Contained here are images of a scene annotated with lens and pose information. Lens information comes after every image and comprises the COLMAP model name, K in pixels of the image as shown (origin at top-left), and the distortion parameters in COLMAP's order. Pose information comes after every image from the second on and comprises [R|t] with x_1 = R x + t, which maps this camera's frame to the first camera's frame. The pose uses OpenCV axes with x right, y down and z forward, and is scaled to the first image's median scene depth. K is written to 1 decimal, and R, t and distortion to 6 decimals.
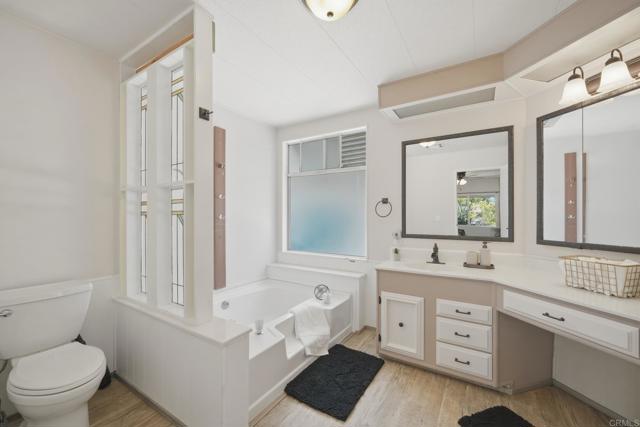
lens RADIAL K [[256.7, 0, 315.8], [0, 256.7, 214.4], [0, 0, 1]] dist [-0.002333, -0.000384]
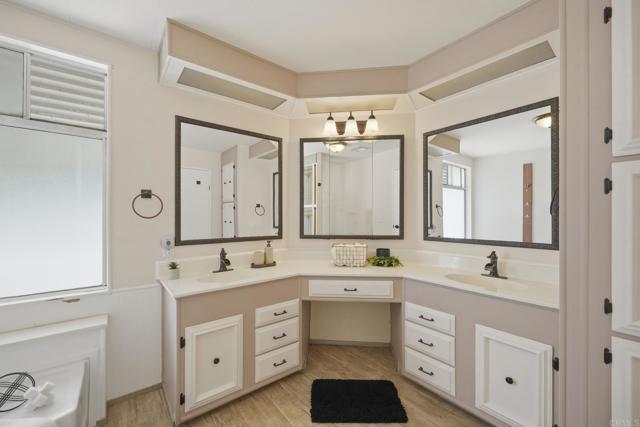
lens RADIAL K [[256.7, 0, 317.3], [0, 256.7, 215.8], [0, 0, 1]] dist [-0.002333, -0.000384]
pose [[0.331796, 0.000148, 0.943351, -0.300759], [-0.003358, 0.999994, 0.001024, 0.002064], [-0.943345, -0.003507, 0.331795, 0.507510]]
